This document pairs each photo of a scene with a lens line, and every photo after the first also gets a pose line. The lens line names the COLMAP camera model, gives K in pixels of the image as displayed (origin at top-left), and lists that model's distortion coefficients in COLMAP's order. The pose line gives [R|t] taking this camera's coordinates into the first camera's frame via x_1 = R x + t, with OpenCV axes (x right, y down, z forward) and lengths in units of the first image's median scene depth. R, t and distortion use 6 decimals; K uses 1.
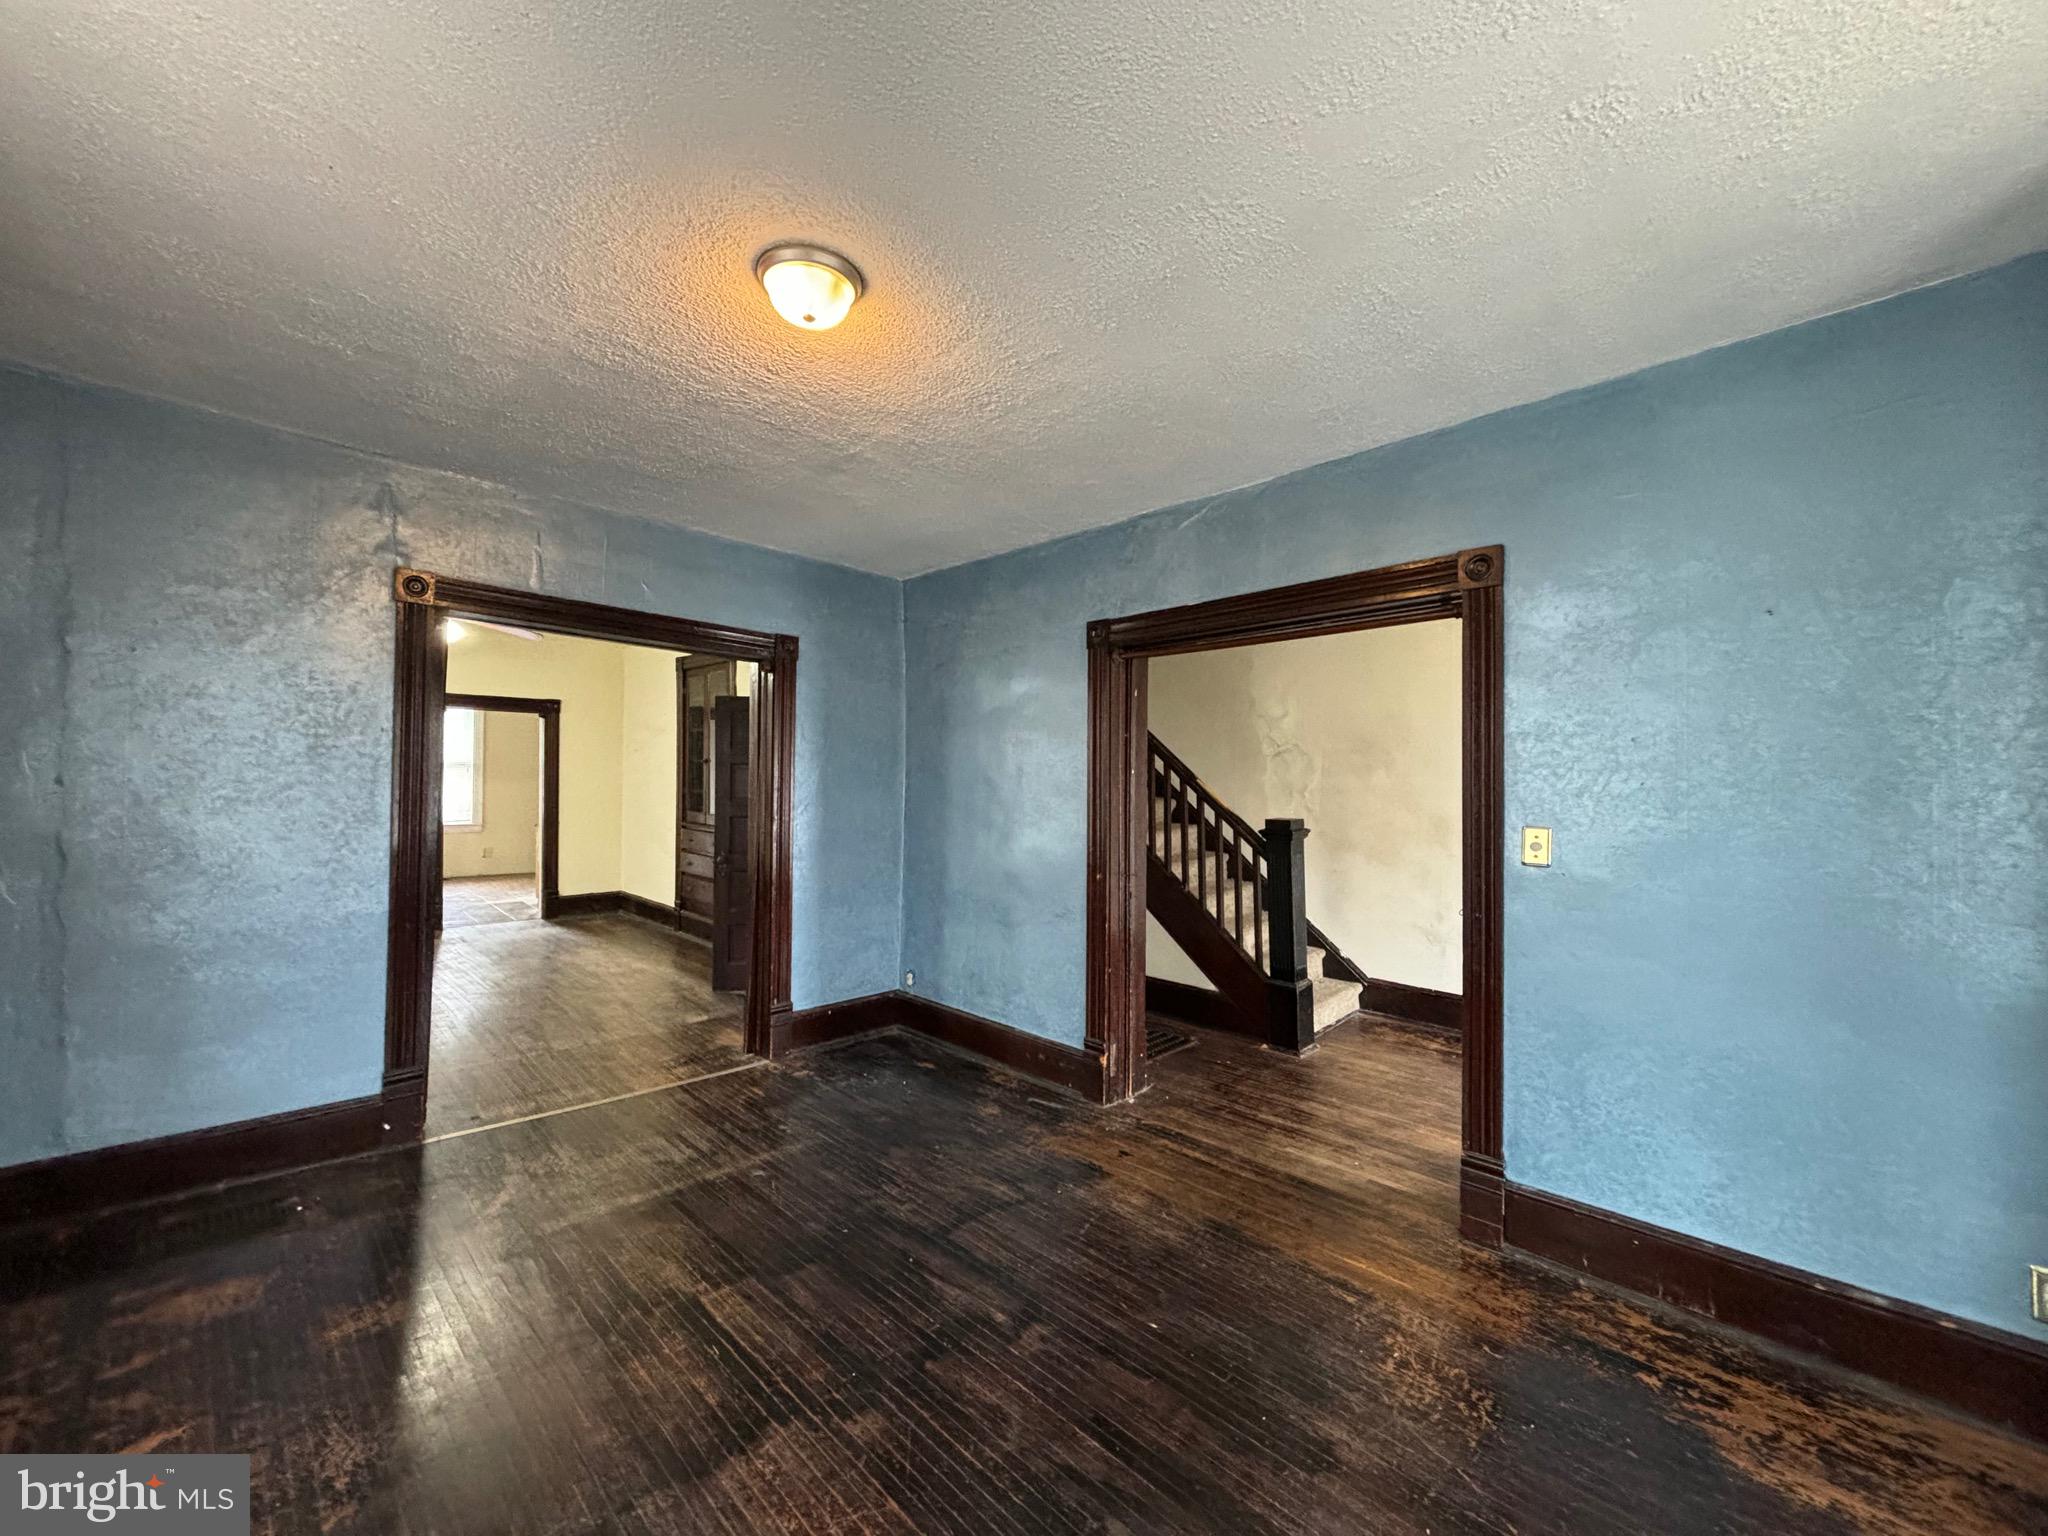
lens RADIAL K [[829.5, 0, 1019.0], [0, 829.5, 768.3], [0, 0, 1]] dist [-0.001250, 0.004044]
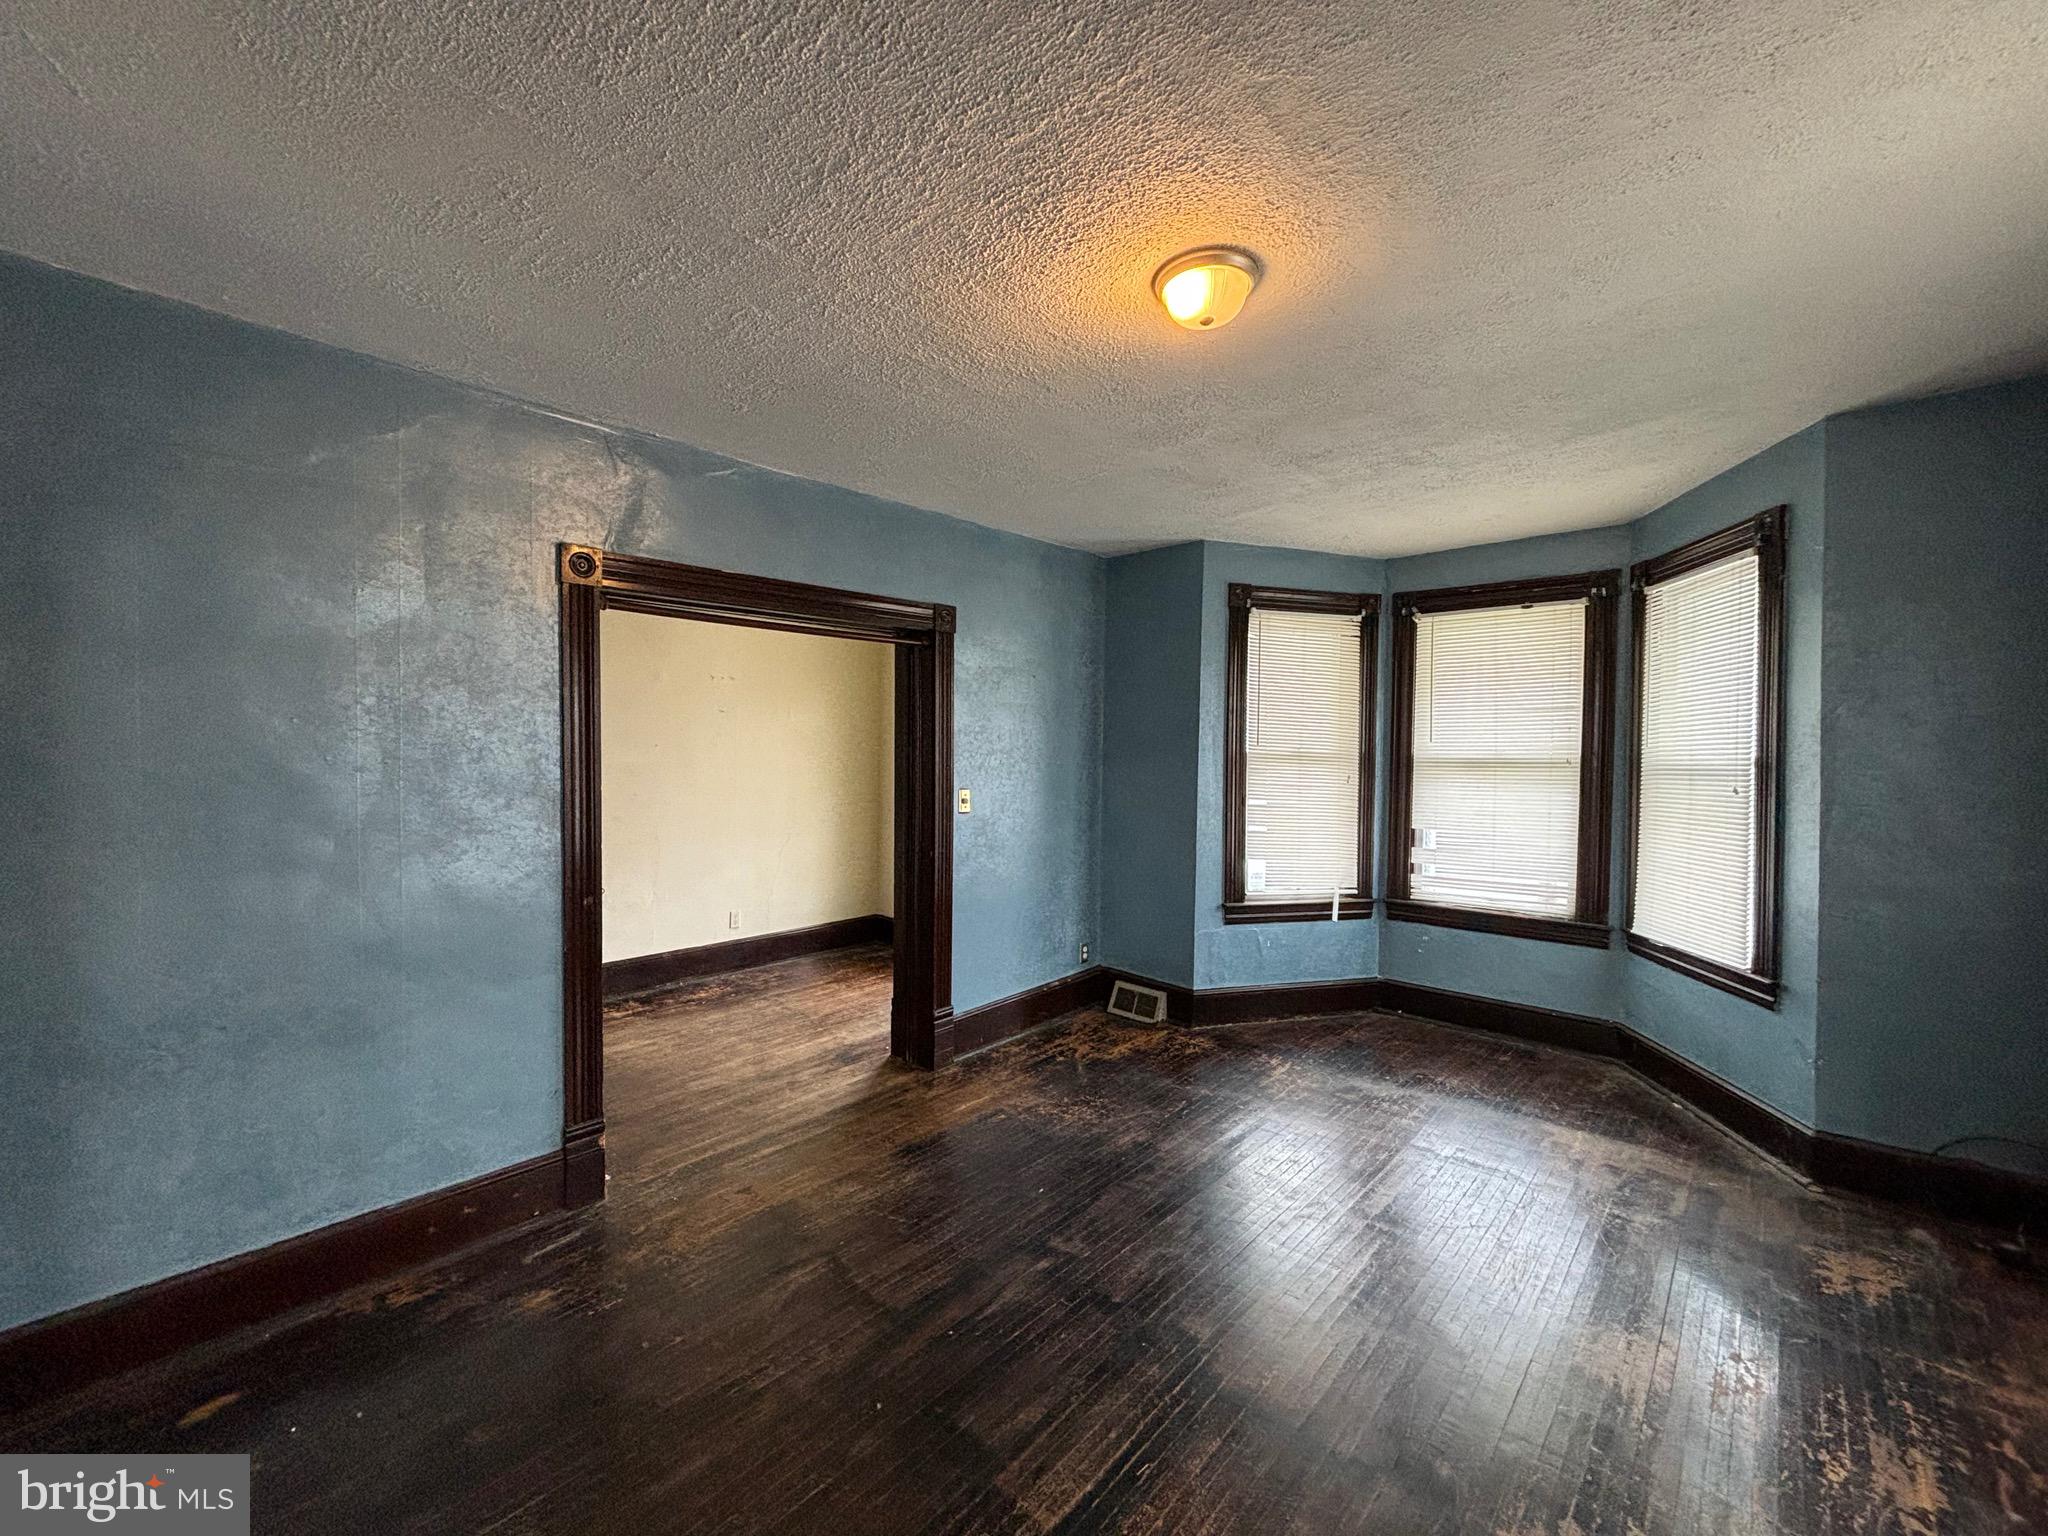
lens RADIAL K [[829.5, 0, 1019.0], [0, 829.5, 768.3], [0, 0, 1]] dist [-0.001250, 0.004044]
pose [[-0.048735, -0.033166, 0.998261, -0.740362], [-0.009110, 0.999422, 0.032760, -0.015720], [-0.998770, -0.007498, -0.049009, 0.744170]]
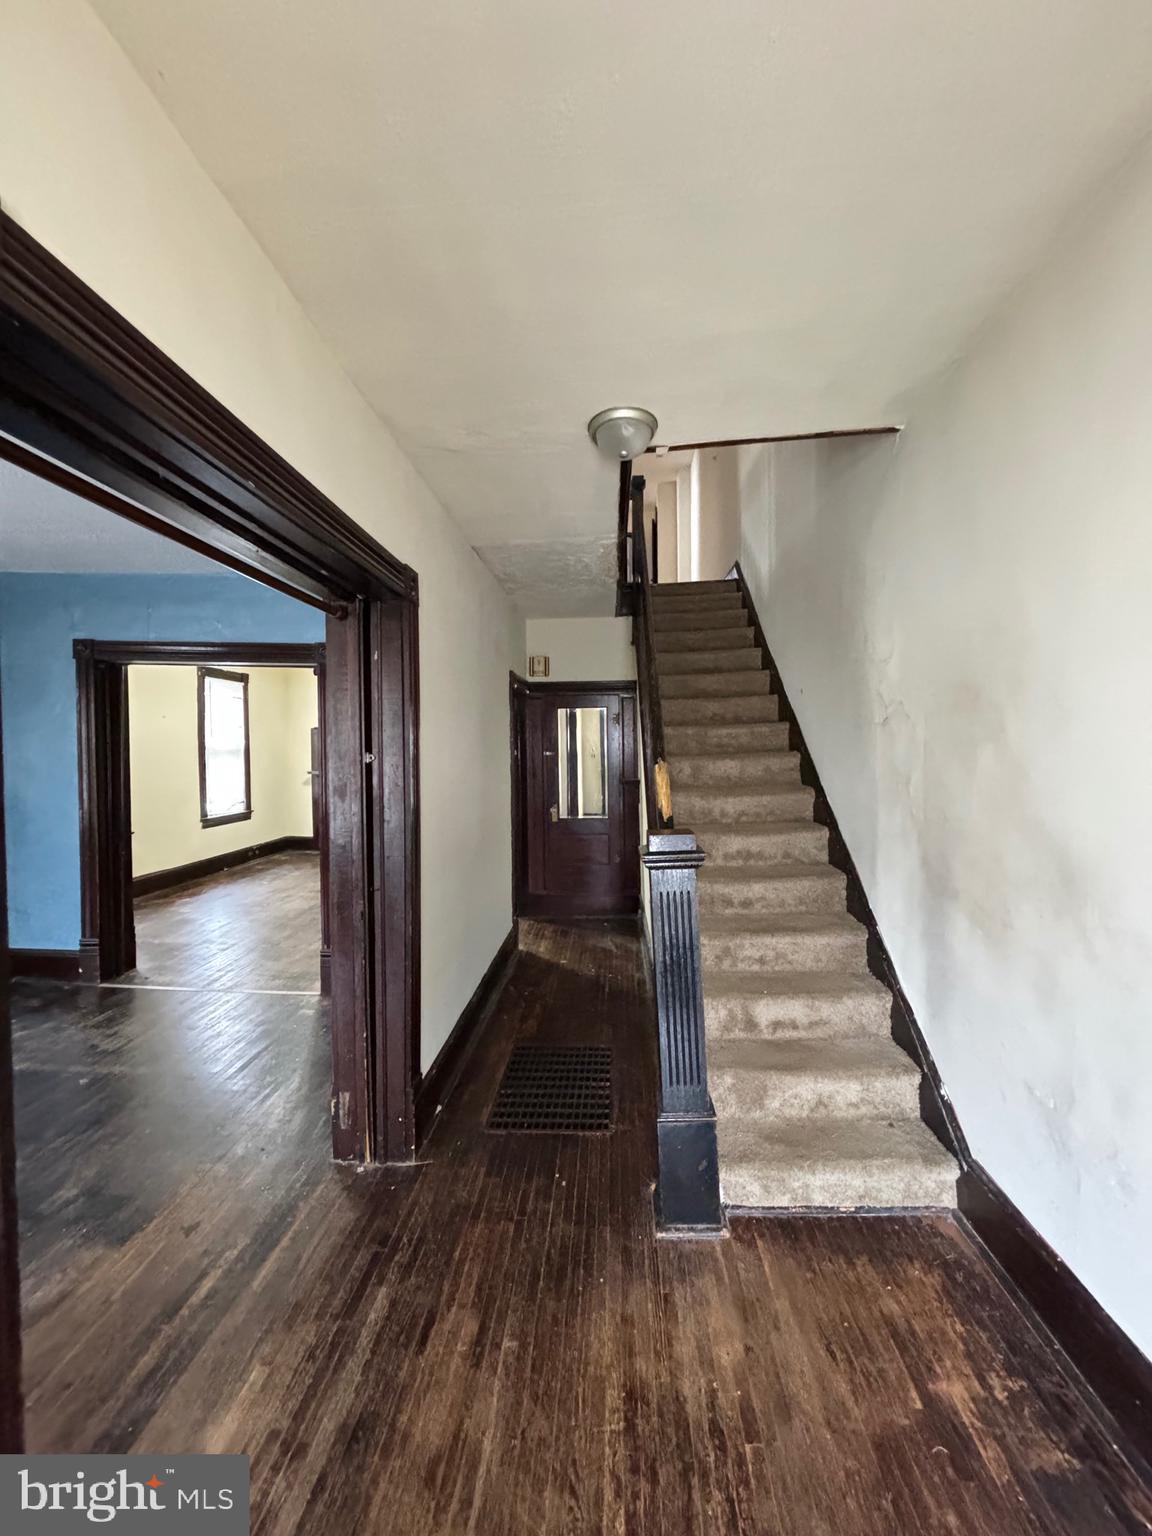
lens RADIAL K [[622.1, 0, 576.0], [0, 622.1, 768.0], [0, 0, 1]] dist [-0.001250, 0.004044]
pose [[0.665499, 0.007511, -0.746361, 0.822933], [0.018724, 0.999467, 0.026754, 0.001662], [0.746164, -0.031780, 0.665003, 0.876390]]
